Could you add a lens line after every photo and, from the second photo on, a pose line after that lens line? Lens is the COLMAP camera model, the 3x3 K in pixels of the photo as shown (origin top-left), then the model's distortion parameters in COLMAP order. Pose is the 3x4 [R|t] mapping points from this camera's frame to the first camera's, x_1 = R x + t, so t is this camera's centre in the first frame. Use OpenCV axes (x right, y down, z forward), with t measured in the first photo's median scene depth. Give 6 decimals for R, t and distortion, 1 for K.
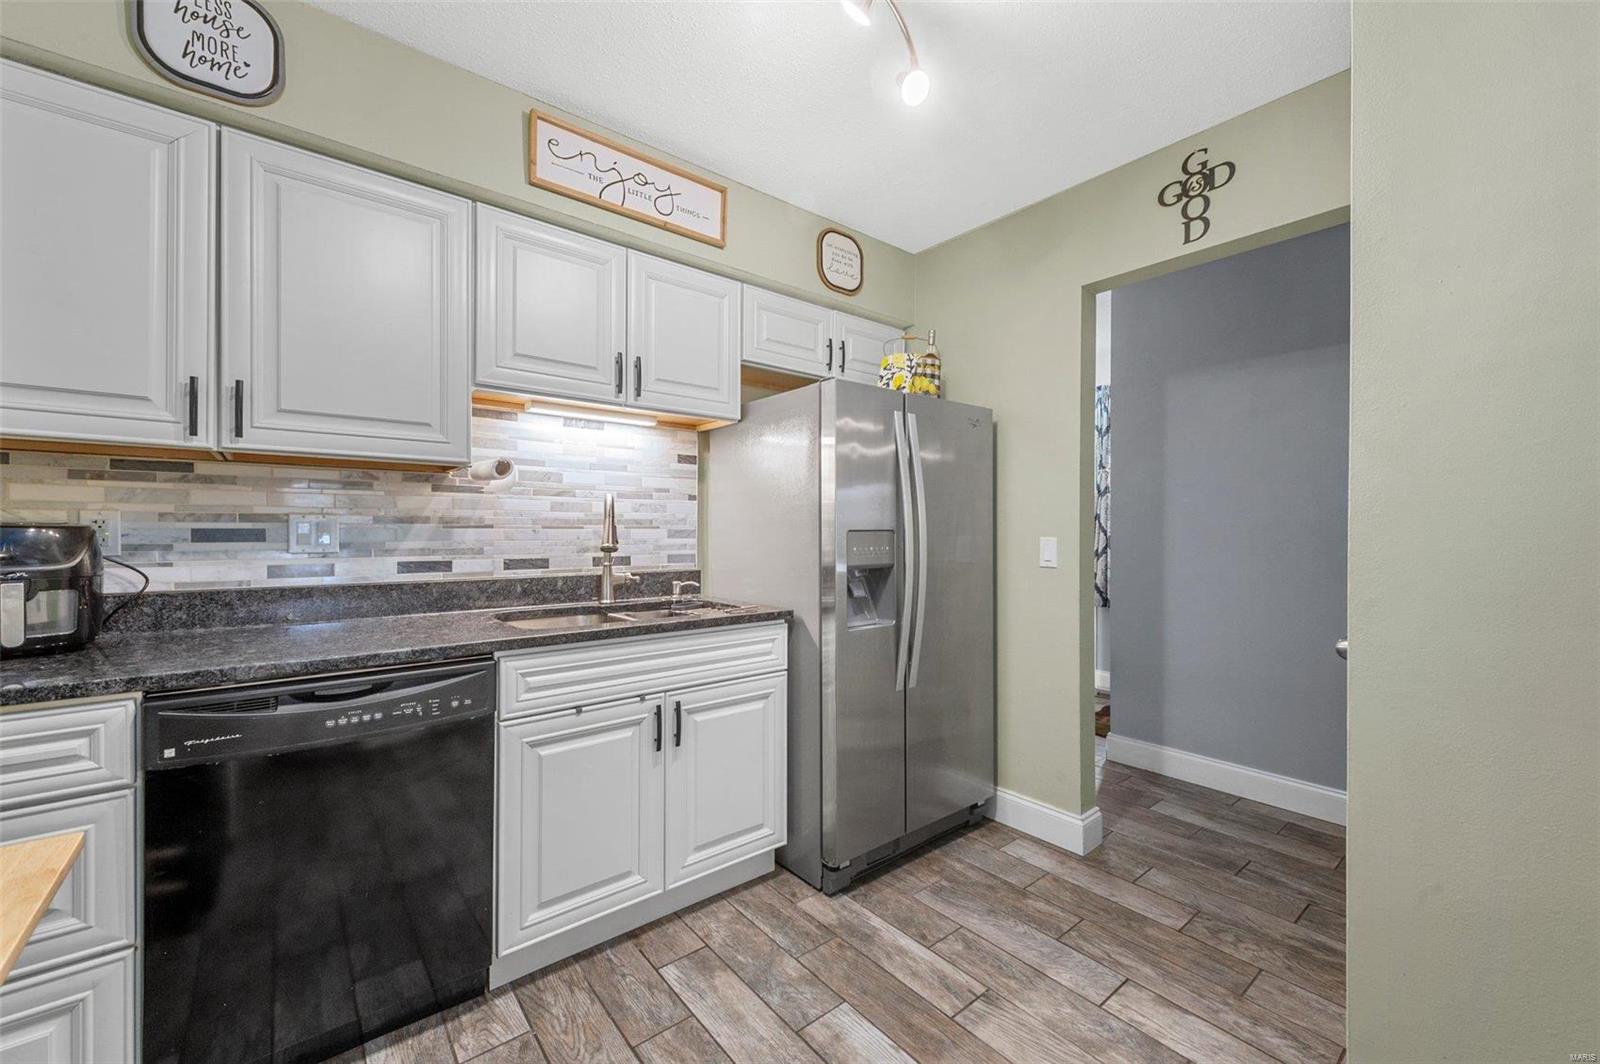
lens RADIAL K [[626.3, 0, 800.0], [0, 626.3, 532.0], [0, 0, 1]] dist [-0.000037, -0.000295]
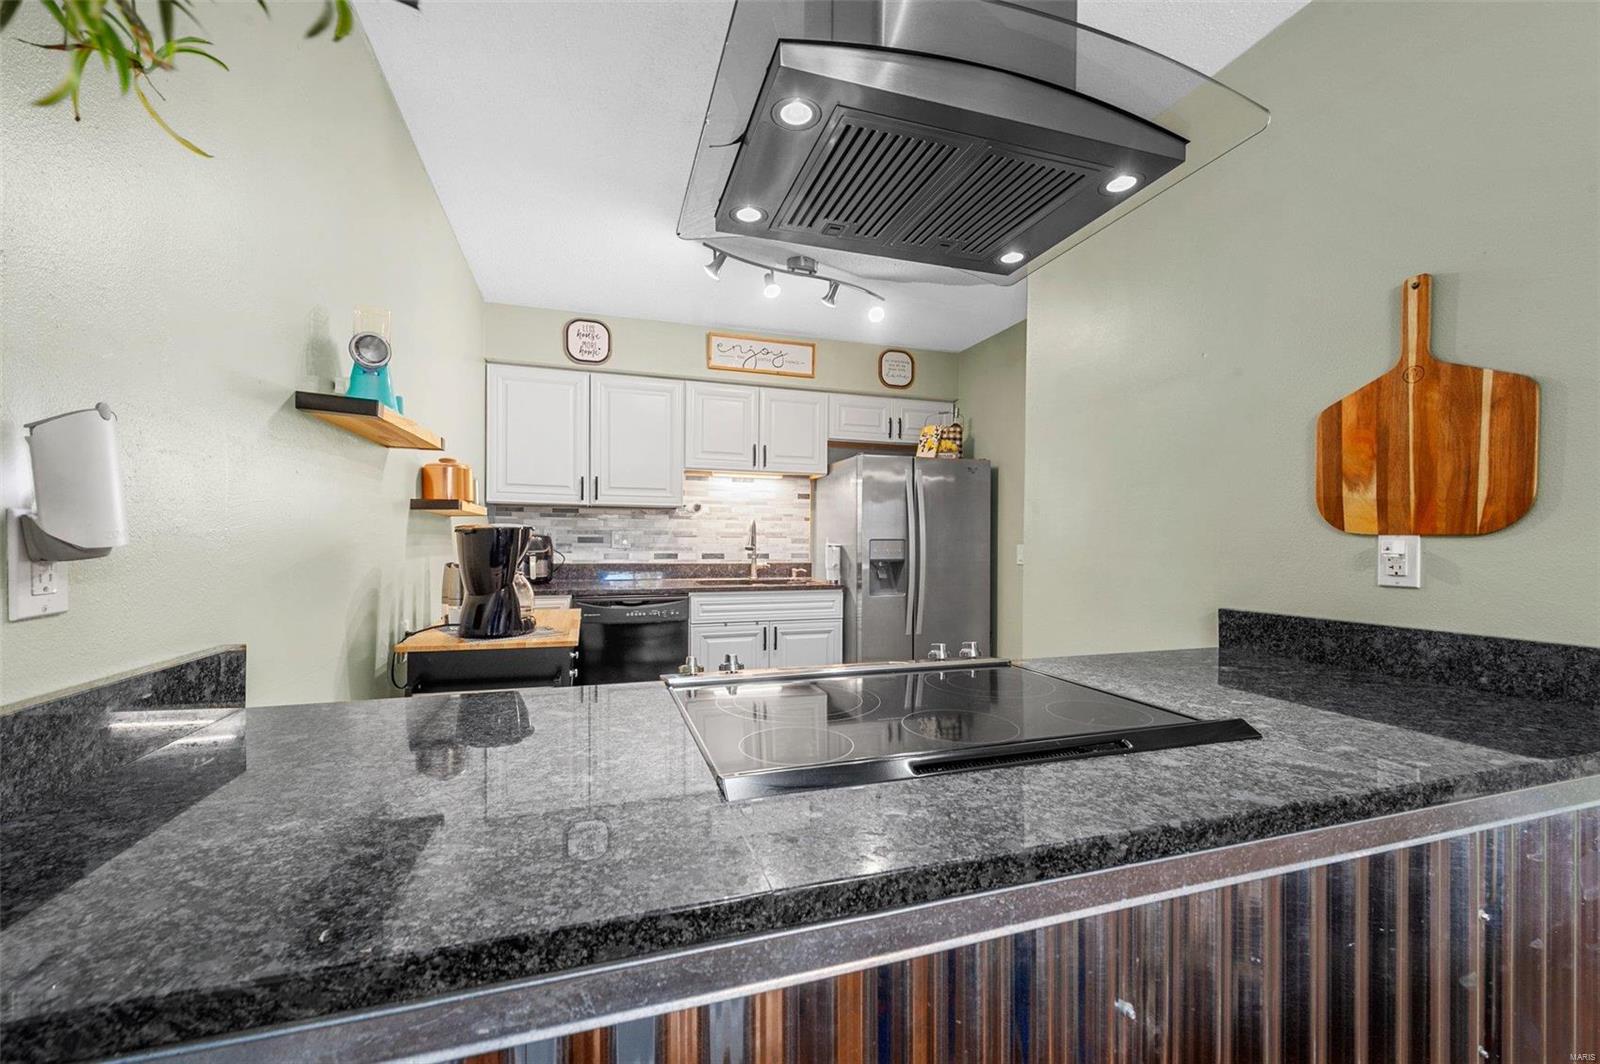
lens RADIAL K [[632.8, 0, 795.2], [0, 632.8, 550.9], [0, 0, 1]] dist [0.012450, -0.000095]
pose [[0.931093, 0.012641, -0.364562, 0.505048], [-0.006472, 0.999815, 0.018138, -0.001719], [0.364724, -0.014528, 0.931002, -0.706953]]
